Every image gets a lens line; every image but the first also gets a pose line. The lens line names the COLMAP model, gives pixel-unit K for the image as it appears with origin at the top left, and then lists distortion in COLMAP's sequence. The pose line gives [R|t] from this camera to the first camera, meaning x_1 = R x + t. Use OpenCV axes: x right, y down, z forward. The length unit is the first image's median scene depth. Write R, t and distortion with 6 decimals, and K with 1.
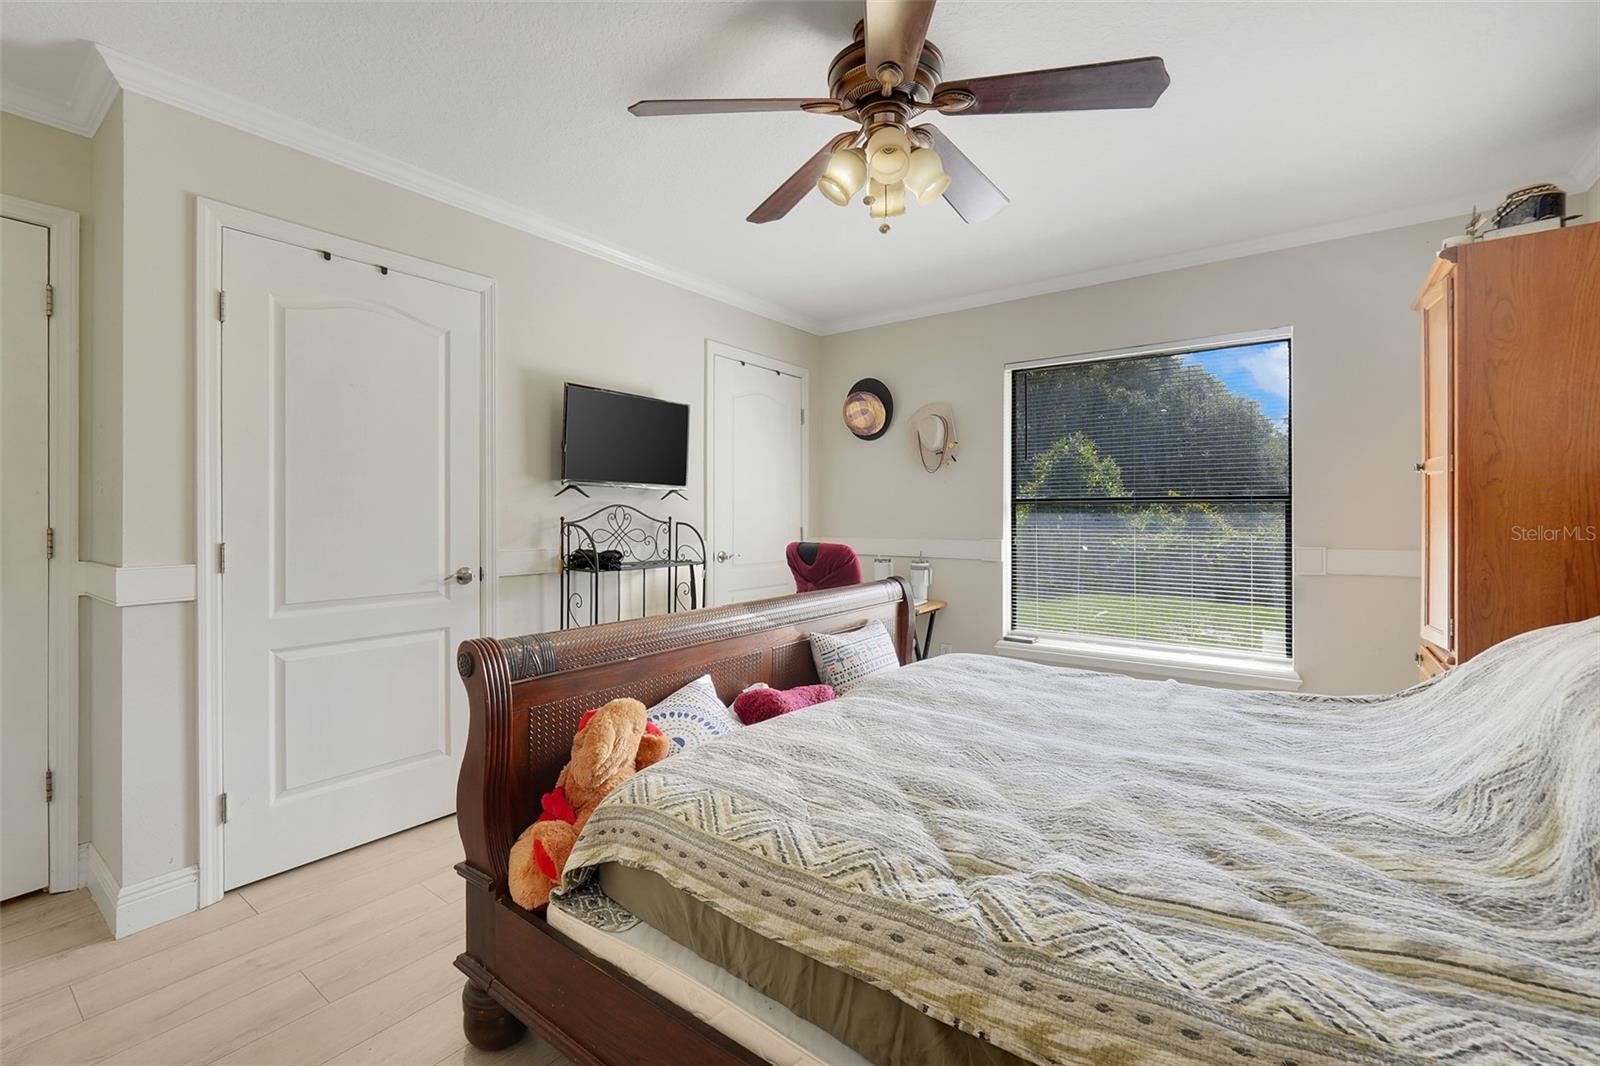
lens RADIAL K [[741.3, 0, 797.3], [0, 741.3, 508.8], [0, 0, 1]] dist [0.000734, 0.000469]
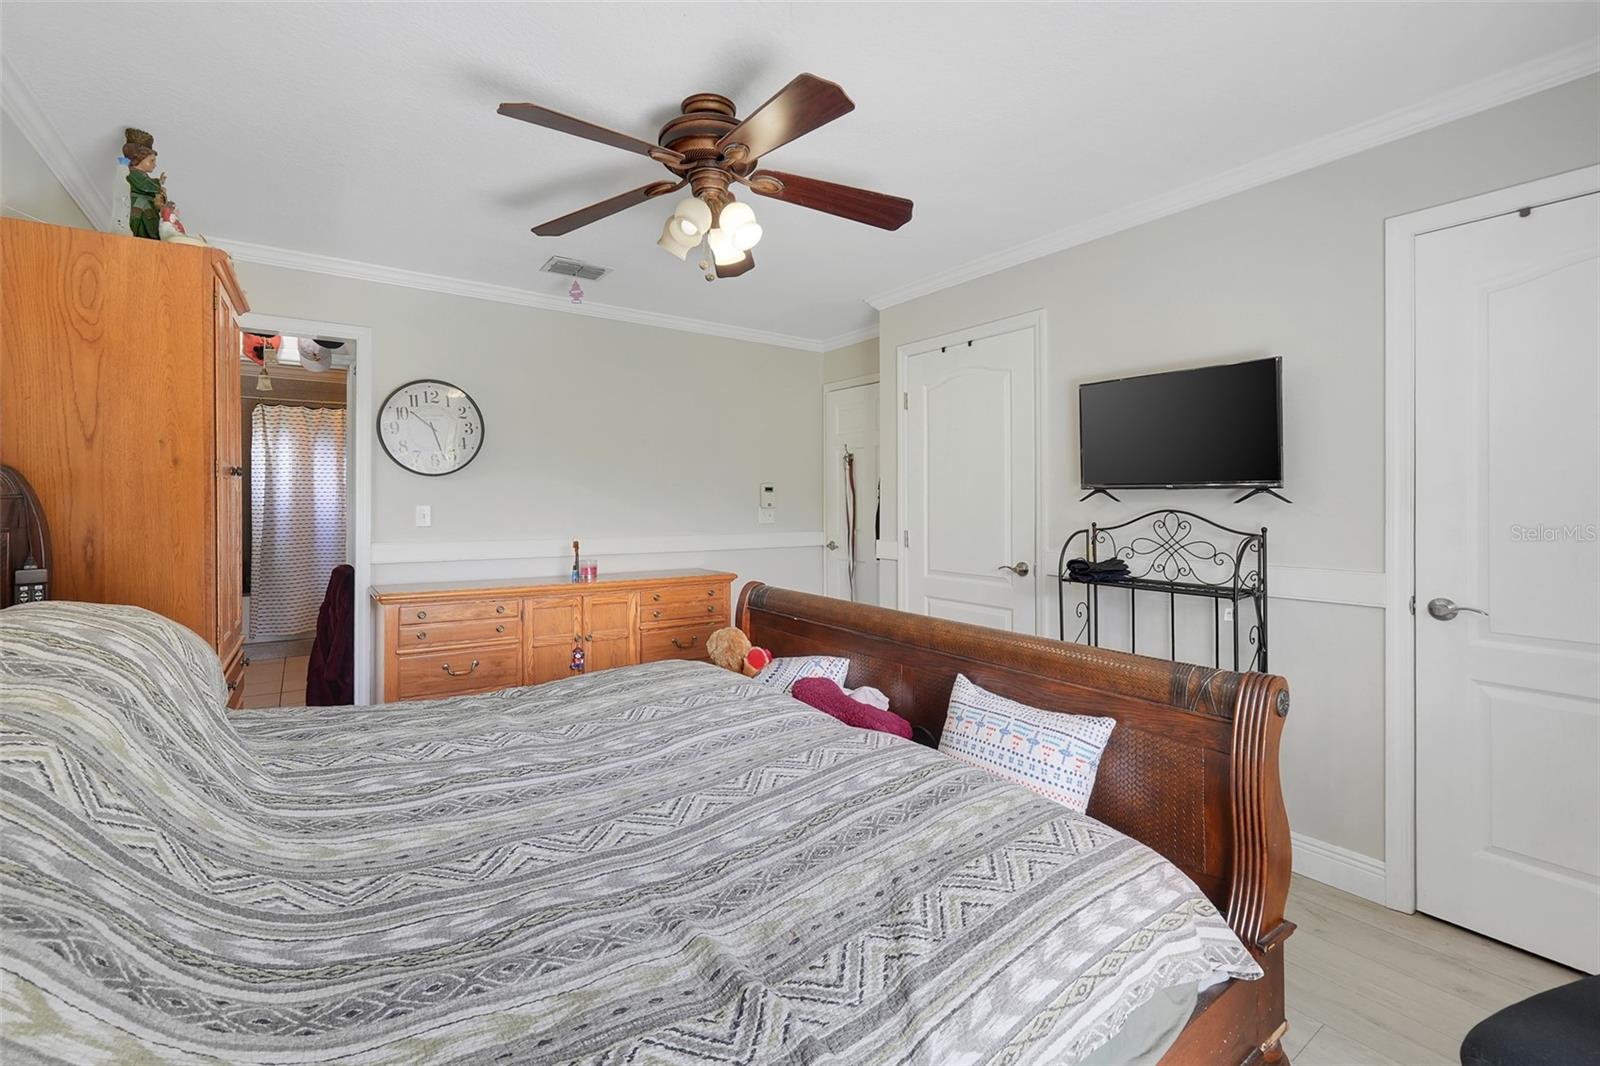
lens RADIAL K [[741.3, 0, 797.3], [0, 741.3, 508.8], [0, 0, 1]] dist [0.000734, 0.000469]
pose [[-0.320461, 0.007262, -0.947234, 1.050334], [0.002654, 0.999974, 0.006769, -0.020814], [0.947258, -0.000345, -0.320471, 1.385266]]
